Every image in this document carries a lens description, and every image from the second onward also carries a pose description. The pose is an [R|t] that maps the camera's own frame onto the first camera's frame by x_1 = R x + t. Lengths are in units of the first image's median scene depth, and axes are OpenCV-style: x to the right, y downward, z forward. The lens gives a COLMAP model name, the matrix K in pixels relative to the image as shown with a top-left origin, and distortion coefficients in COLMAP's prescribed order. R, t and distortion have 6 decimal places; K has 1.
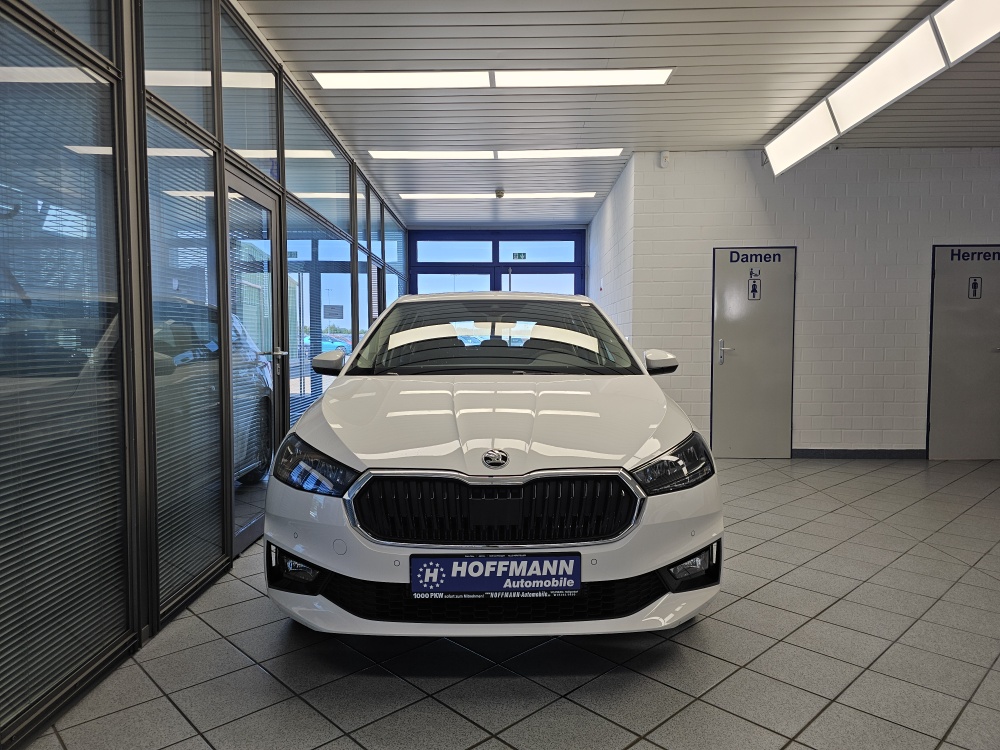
lens RADIAL K [[660.8, 0, 519.2], [0, 660.8, 376.5], [0, 0, 1]] dist [0.087255, -0.090385]
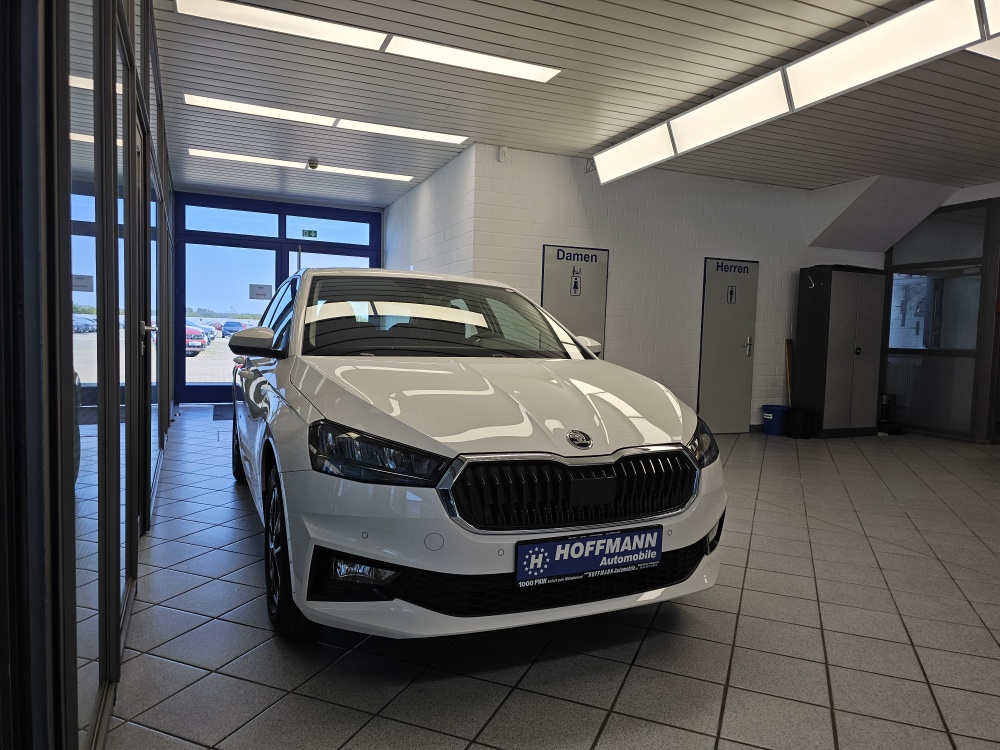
lens RADIAL K [[660.8, 0, 519.2], [0, 660.8, 376.5], [0, 0, 1]] dist [0.087255, -0.090385]
pose [[0.913777, 0.001692, 0.406213, -0.541401], [-0.007363, 0.999896, 0.012397, 0.018281], [-0.406150, -0.014319, 0.913694, 0.131034]]
